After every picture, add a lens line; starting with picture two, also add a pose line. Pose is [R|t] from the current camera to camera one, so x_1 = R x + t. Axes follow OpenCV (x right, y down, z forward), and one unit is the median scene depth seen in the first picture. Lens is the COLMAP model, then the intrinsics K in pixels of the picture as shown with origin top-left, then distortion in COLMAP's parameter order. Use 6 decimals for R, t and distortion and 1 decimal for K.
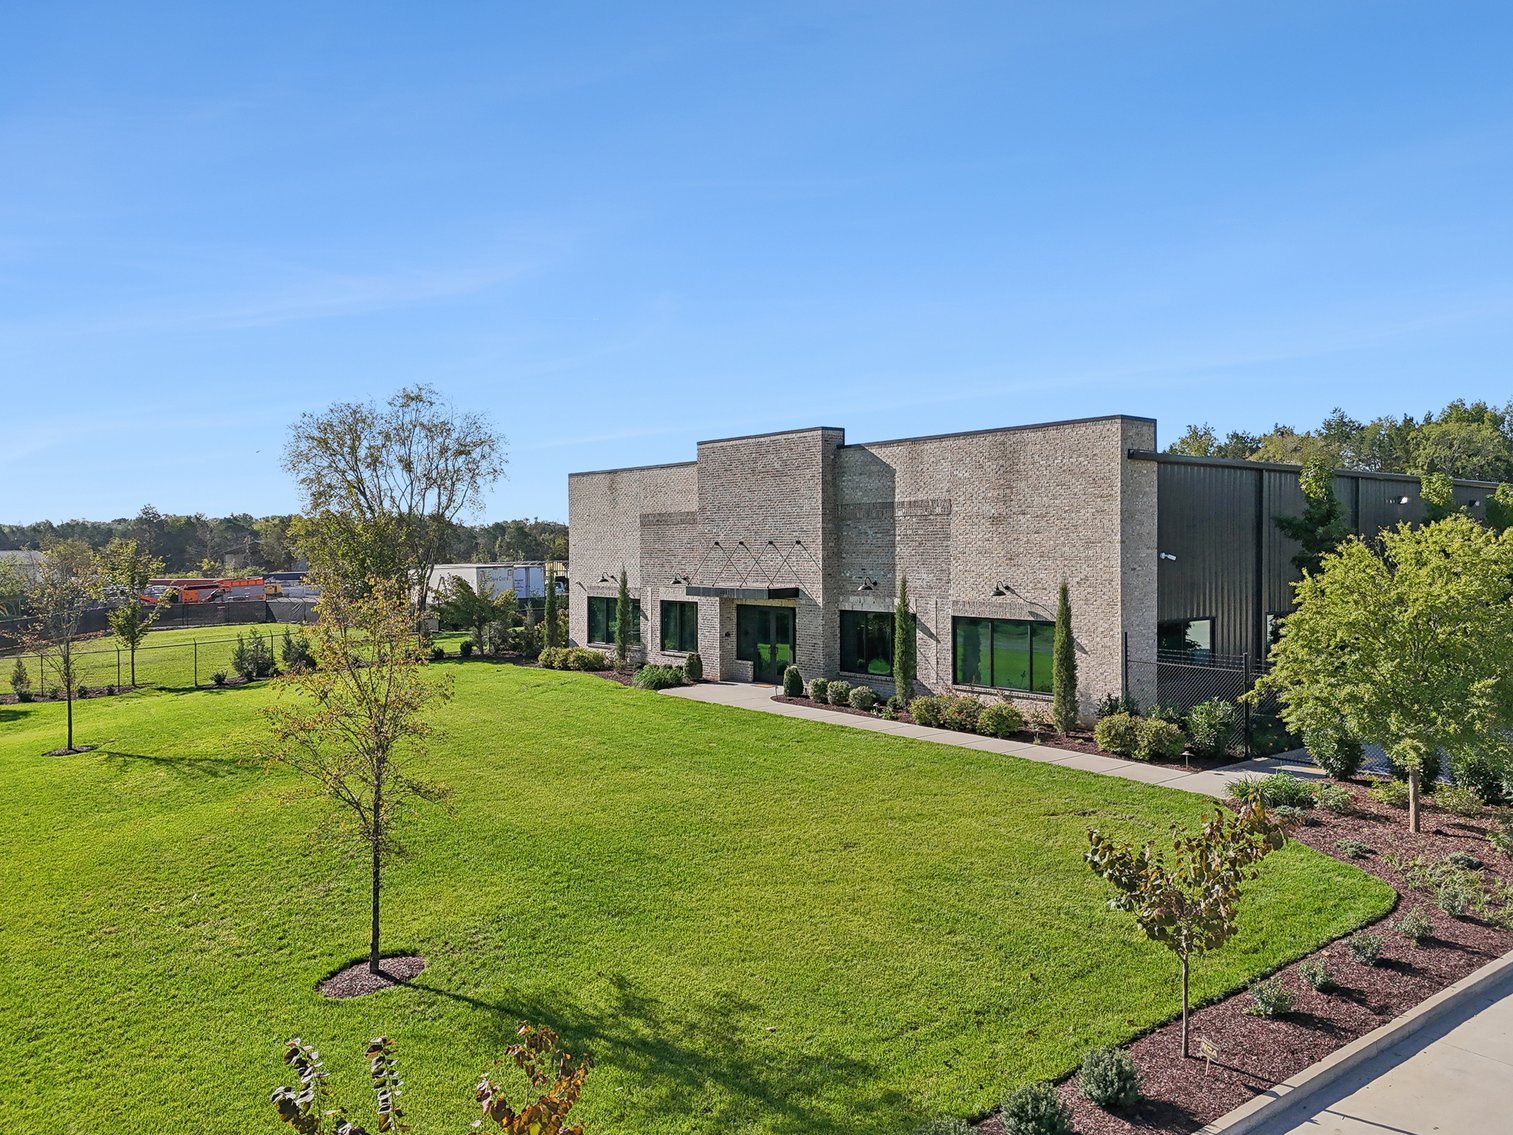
lens RADIAL K [[1135.0, 0, 743.4], [0, 1135.0, 559.1], [0, 0, 1]] dist [0.092834, -0.147560]
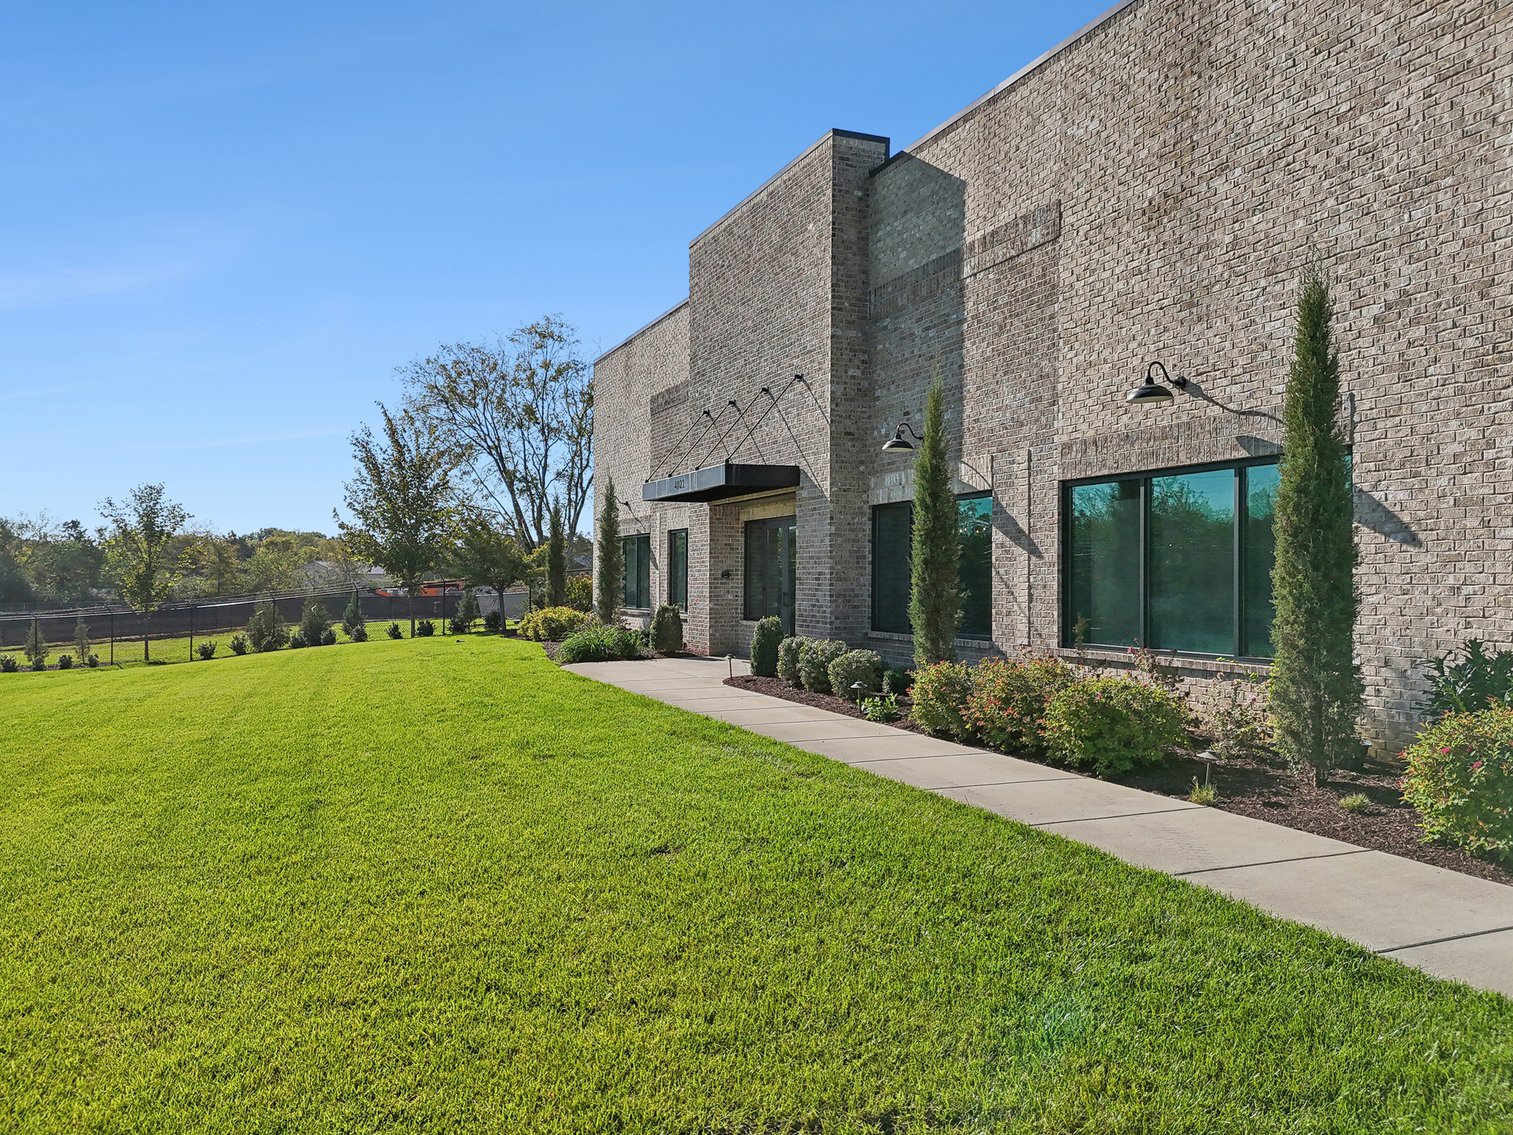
lens RADIAL K [[1134.2, 0, 756.5], [0, 1134.2, 567.5], [0, 0, 1]] dist [0.110851, -0.134967]
pose [[0.960936, 0.006866, -0.276685, 0.188663], [-0.012787, 0.999726, -0.019601, 0.088863], [0.276474, 0.022373, 0.960761, 0.558170]]
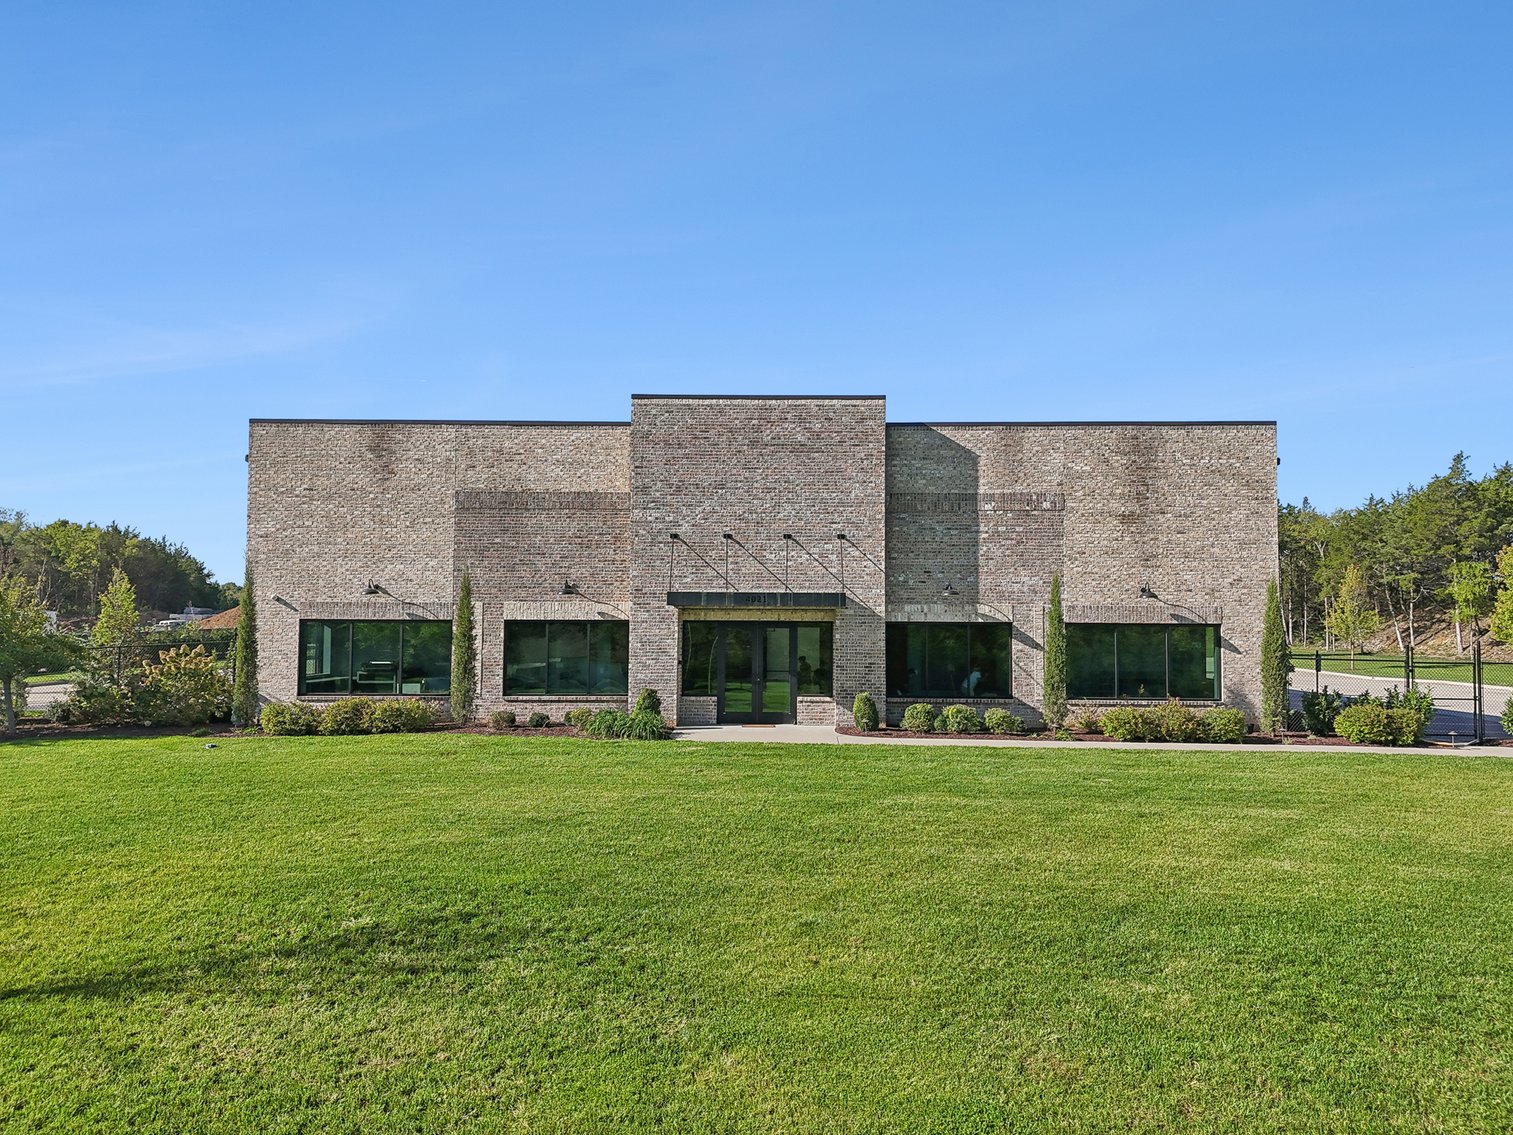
lens RADIAL K [[1135.0, 0, 743.4], [0, 1135.0, 559.1], [0, 0, 1]] dist [0.092834, -0.147560]
pose [[0.646047, 0.049658, 0.761681, -0.658431], [-0.002322, 0.998005, -0.063096, 0.056035], [-0.763294, 0.038994, 0.644873, 0.597298]]
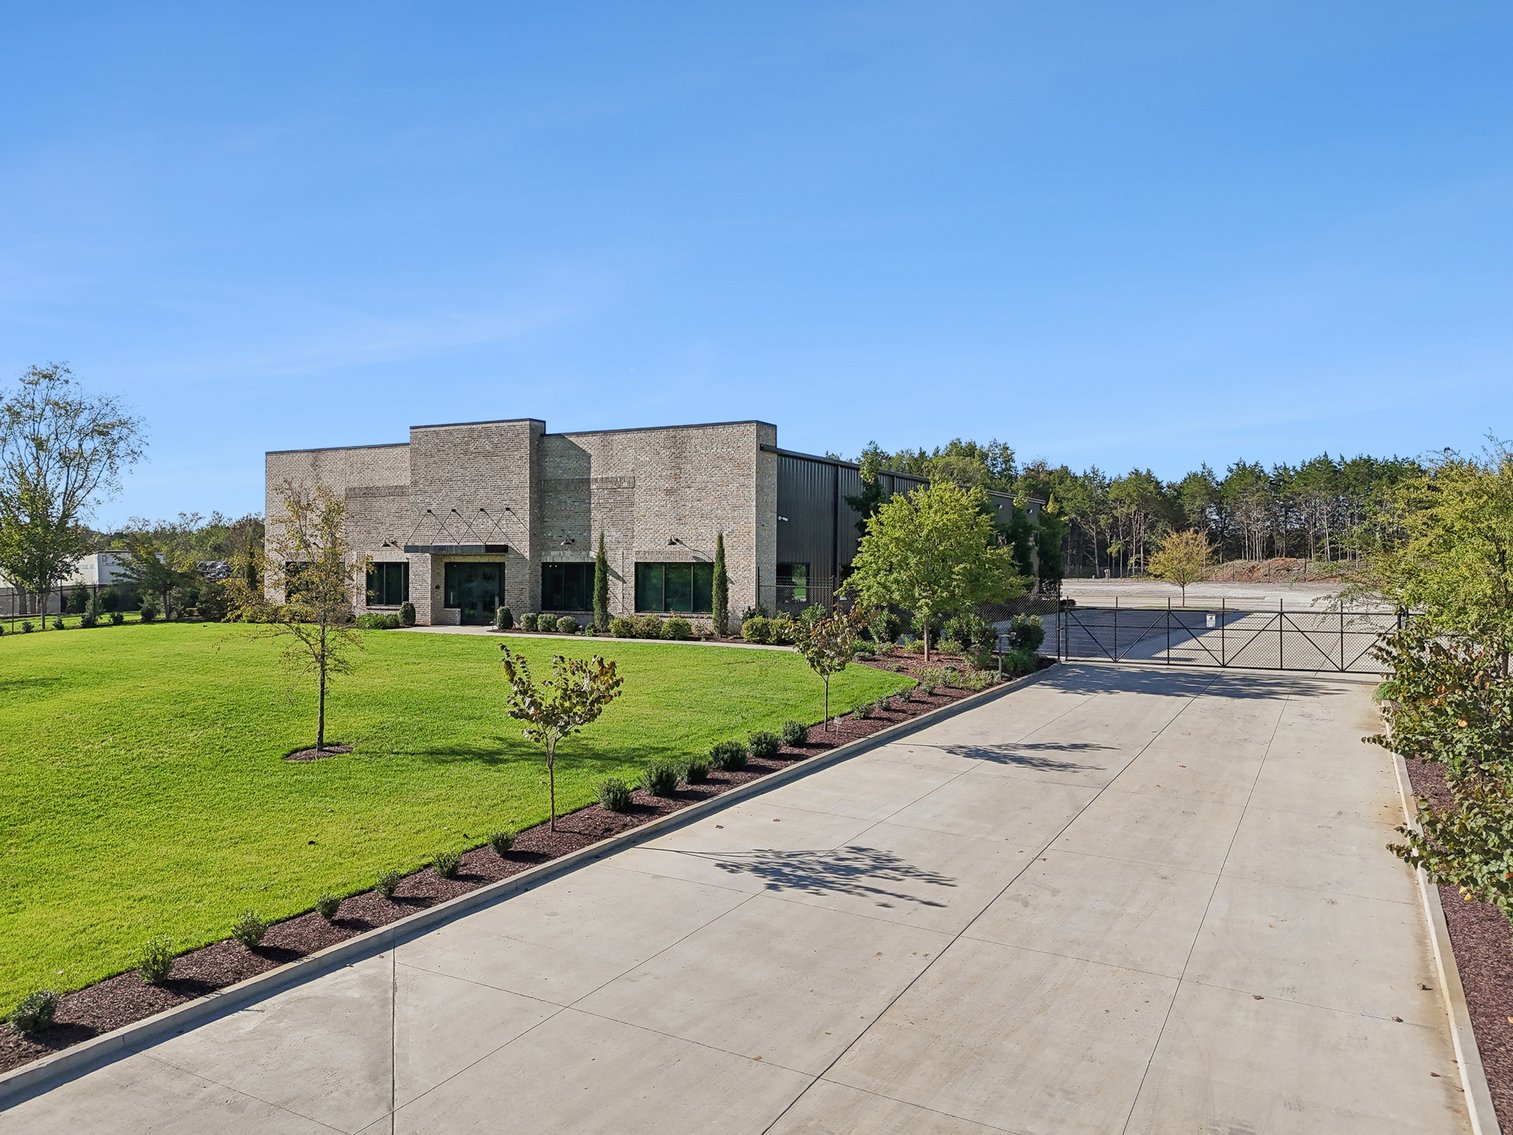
lens RADIAL K [[1136.3, 0, 775.5], [0, 1136.3, 571.1], [0, 0, 1]] dist [0.058754, -0.159148]
pose [[0.922425, 0.008403, 0.386084, -0.182349], [-0.005929, 0.999954, -0.007600, 0.068255], [-0.386130, 0.004722, 0.922432, -0.311080]]
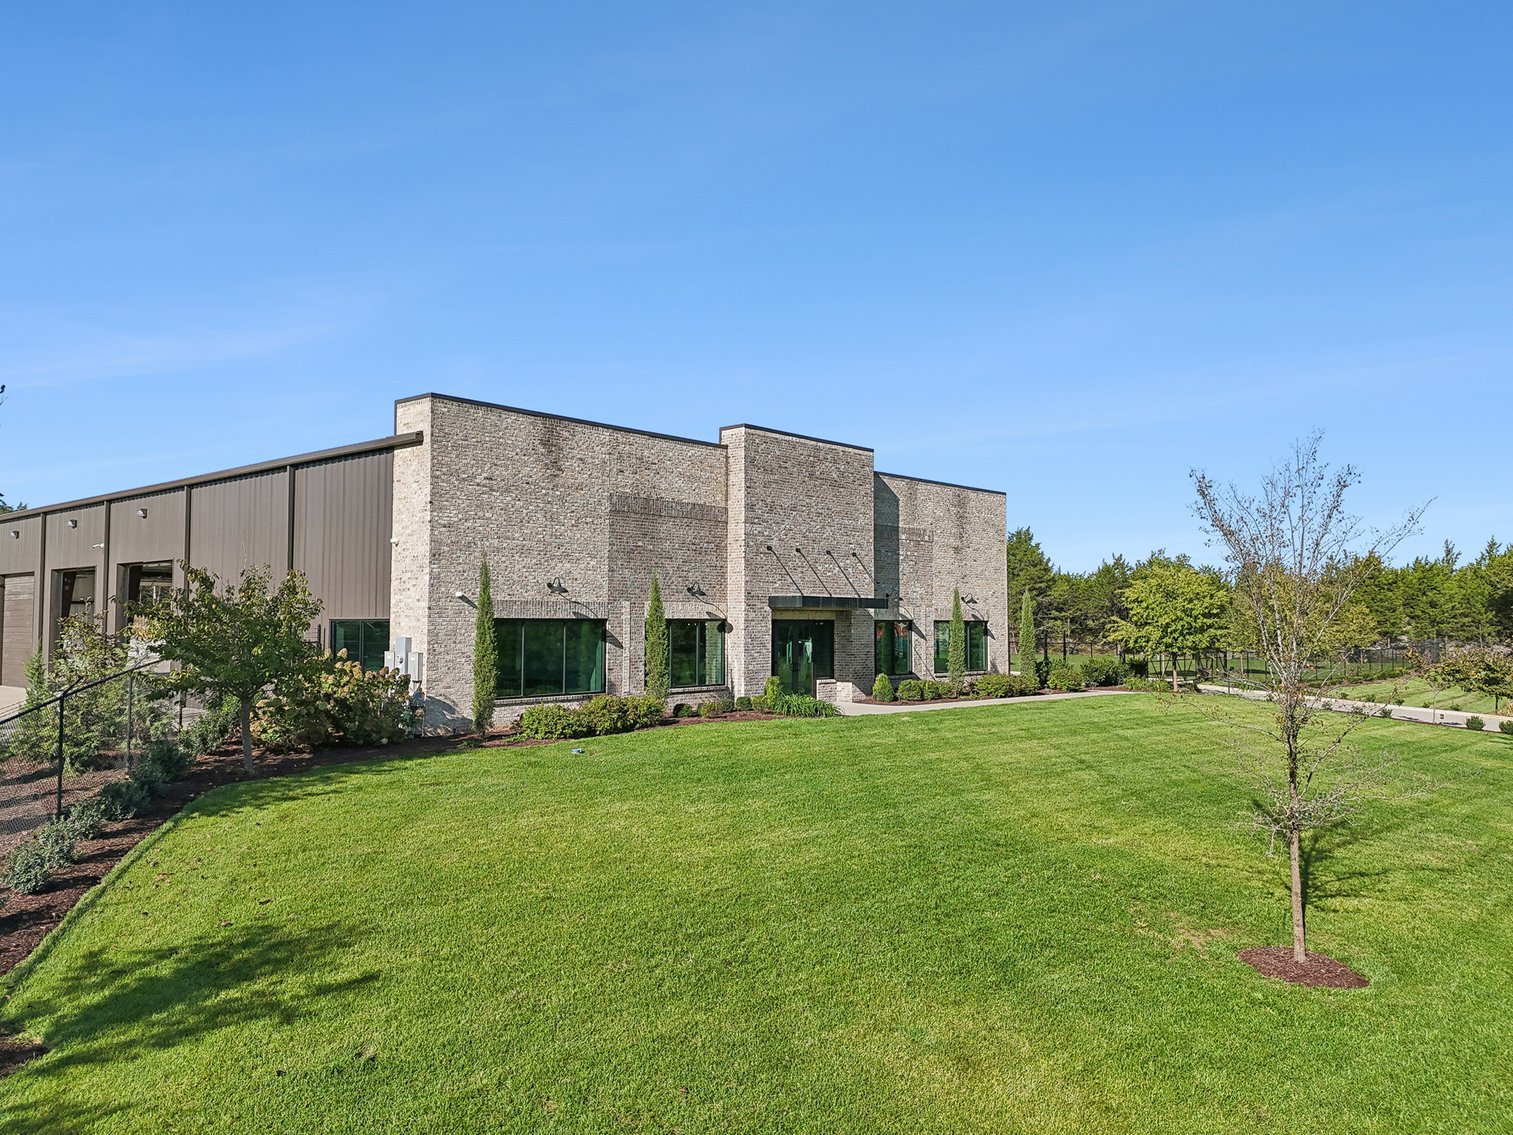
lens RADIAL K [[1134.2, 0, 756.5], [0, 1134.2, 567.5], [0, 0, 1]] dist [0.110851, -0.134967]
pose [[-0.158570, 0.052987, 0.985925, -1.044627], [0.007231, 0.998595, -0.052504, 0.055227], [-0.987321, -0.001196, -0.158731, 1.376313]]
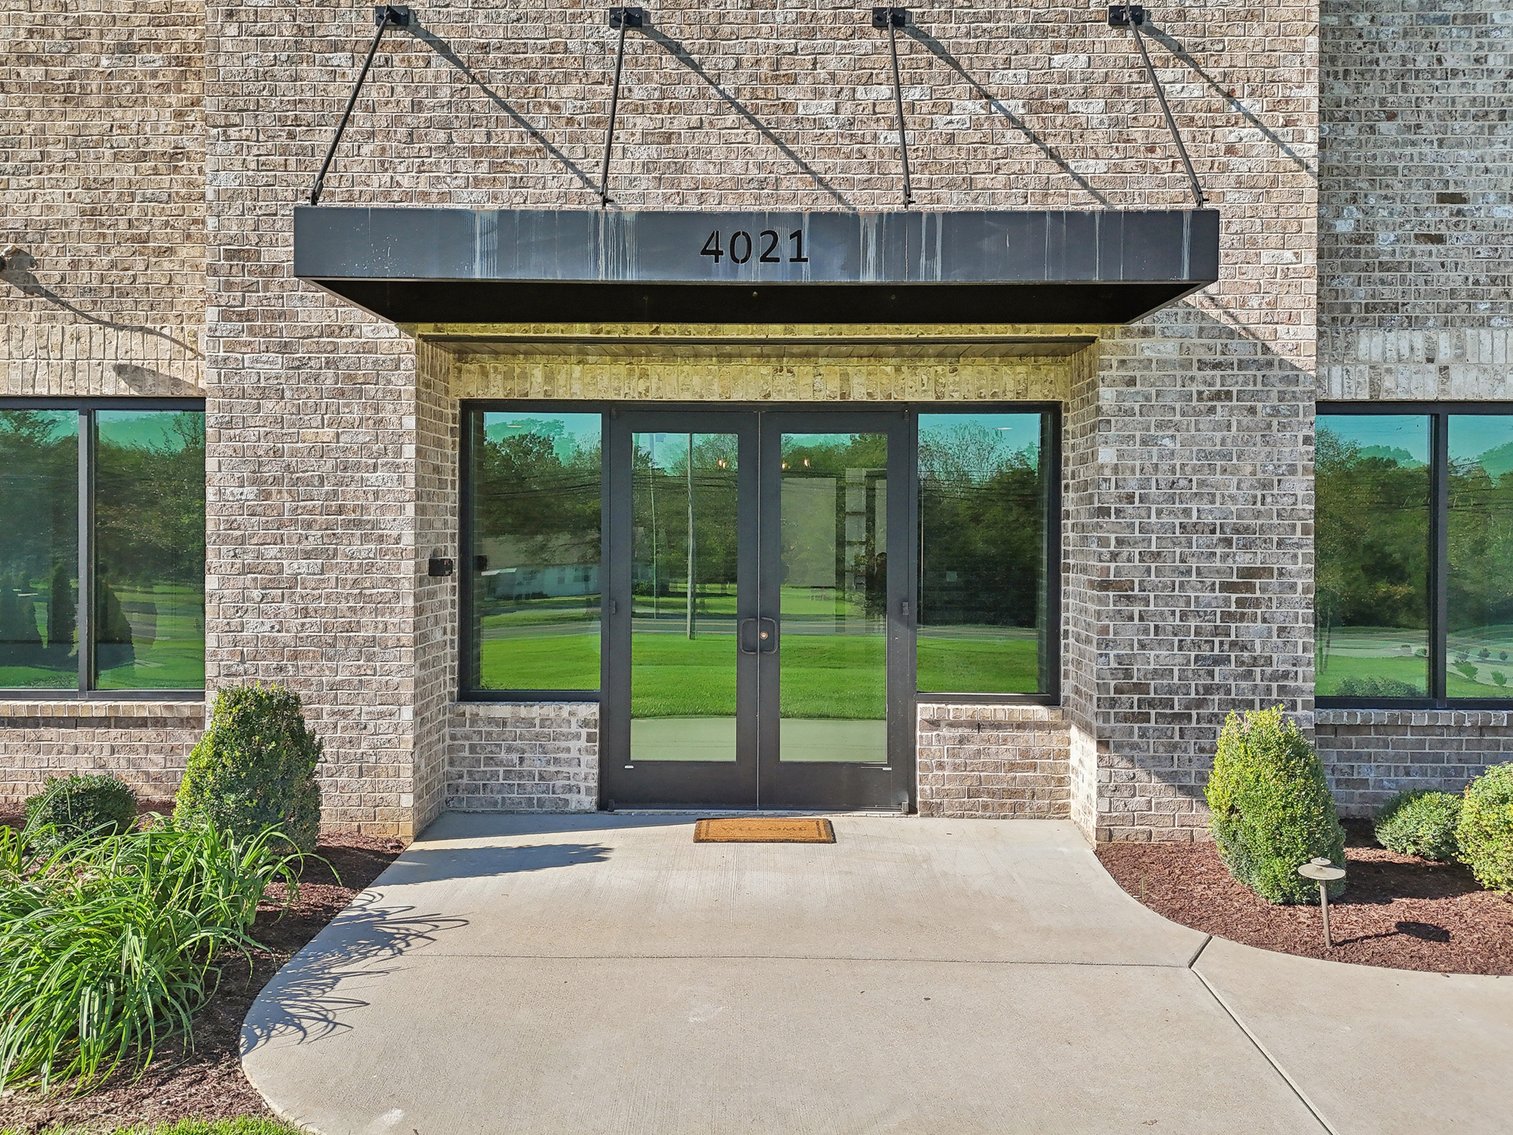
lens RADIAL K [[1135.0, 0, 743.4], [0, 1135.0, 559.1], [0, 0, 1]] dist [0.092834, -0.147560]
pose [[0.642695, -0.020997, 0.765834, -0.144928], [-0.001680, 0.999583, 0.028815, 0.072631], [-0.766120, -0.019806, 0.642392, 1.022566]]
